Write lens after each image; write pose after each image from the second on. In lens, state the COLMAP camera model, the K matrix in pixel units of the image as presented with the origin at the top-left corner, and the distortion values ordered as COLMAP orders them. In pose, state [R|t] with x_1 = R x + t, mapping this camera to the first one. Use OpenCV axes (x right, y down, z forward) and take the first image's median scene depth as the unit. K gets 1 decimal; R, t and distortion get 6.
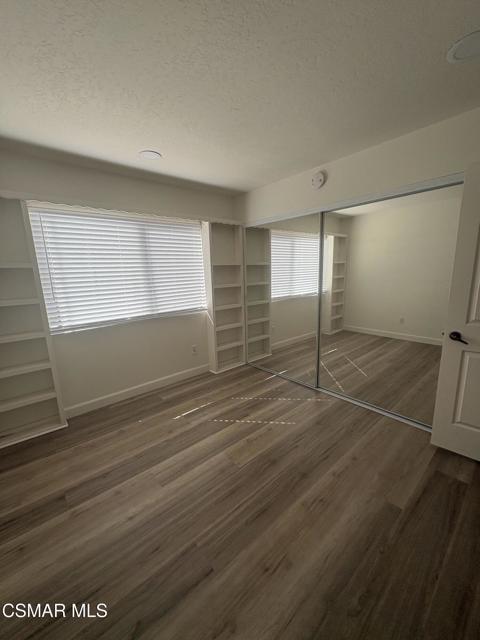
lens RADIAL K [[254.1, 0, 240.9], [0, 254.1, 318.0], [0, 0, 1]] dist [-0.004485, 0.000036]
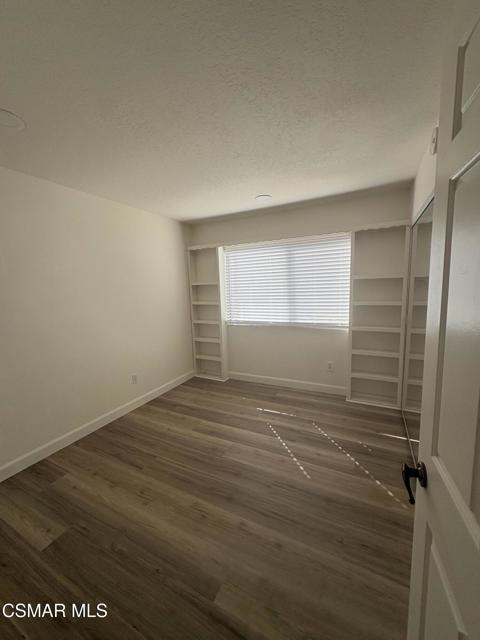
lens RADIAL K [[254.1, 0, 241.3], [0, 254.1, 321.4], [0, 0, 1]] dist [-0.004485, 0.000036]
pose [[0.384451, 0.146706, -0.911413, 0.703607], [-0.150957, 0.983993, 0.094713, -0.109412], [0.910719, 0.101172, 0.400444, 0.376028]]
